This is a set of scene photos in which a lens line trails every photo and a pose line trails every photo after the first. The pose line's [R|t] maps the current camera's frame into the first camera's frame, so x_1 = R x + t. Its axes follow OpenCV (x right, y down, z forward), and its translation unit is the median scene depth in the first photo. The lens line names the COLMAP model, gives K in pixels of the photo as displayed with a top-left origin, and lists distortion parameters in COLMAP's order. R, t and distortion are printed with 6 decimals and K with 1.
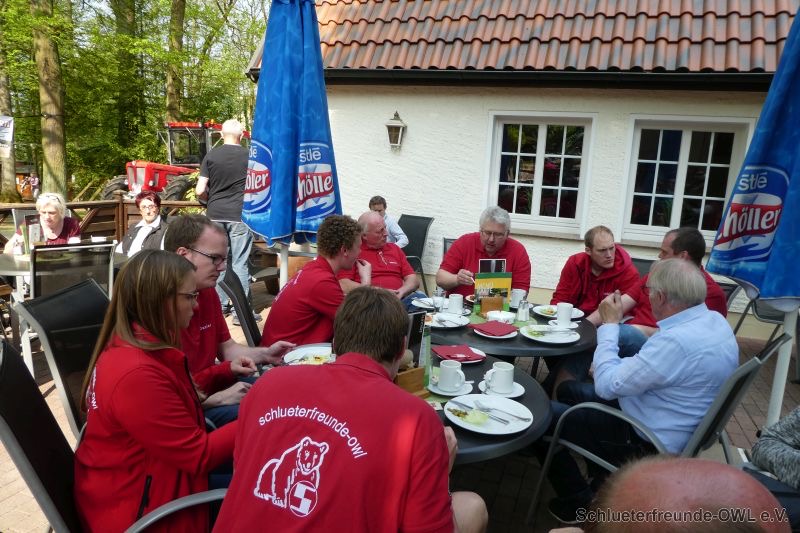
lens RADIAL K [[570.2, 0, 400.0], [0, 570.2, 266.5], [0, 0, 1]] dist [-0.042738, 0.003208]
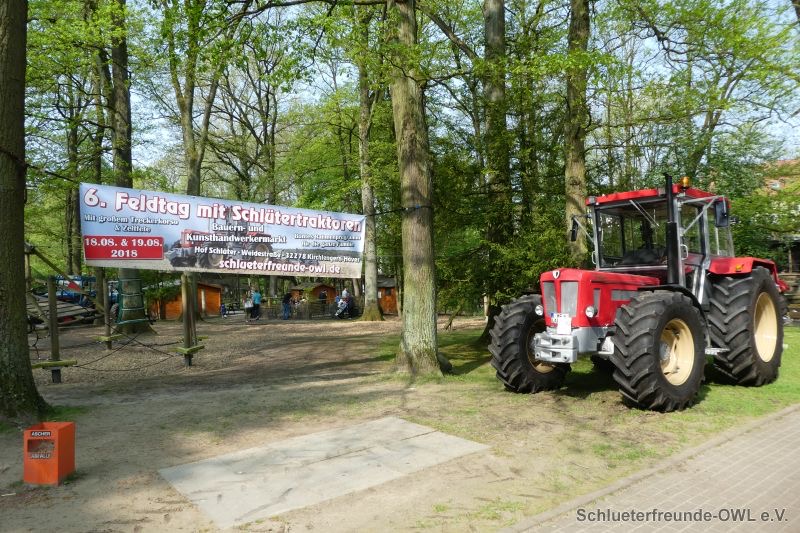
lens RADIAL K [[570.2, 0, 400.0], [0, 570.2, 266.5], [0, 0, 1]] dist [-0.042738, 0.003208]
pose [[0.835382, -0.075587, -0.544447, -0.302239], [-0.009718, 0.988314, -0.152121, -0.107925], [0.549583, 0.132370, 0.824886, 0.485478]]
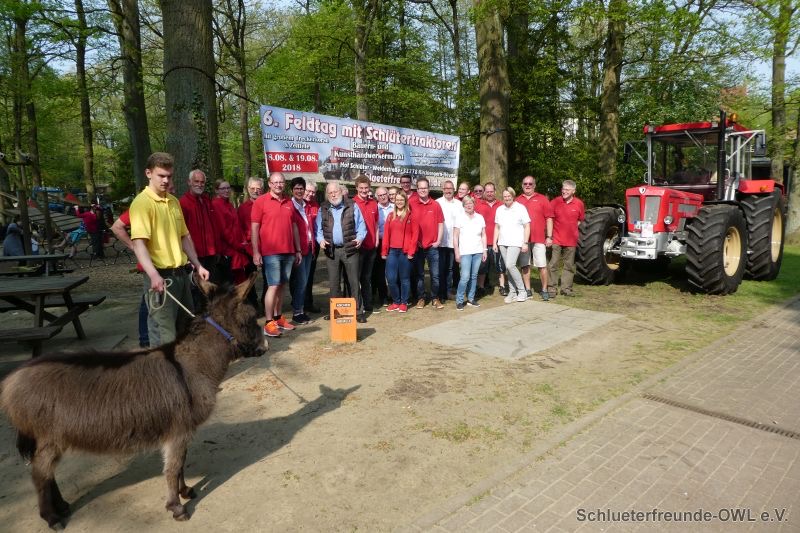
lens RADIAL K [[570.2, 0, 400.0], [0, 570.2, 266.5], [0, 0, 1]] dist [-0.042738, 0.003208]
pose [[0.888383, 0.003750, -0.459088, -0.412856], [-0.007186, 0.999958, -0.005737, -0.087858], [0.459047, 0.008396, 0.888372, 0.287992]]
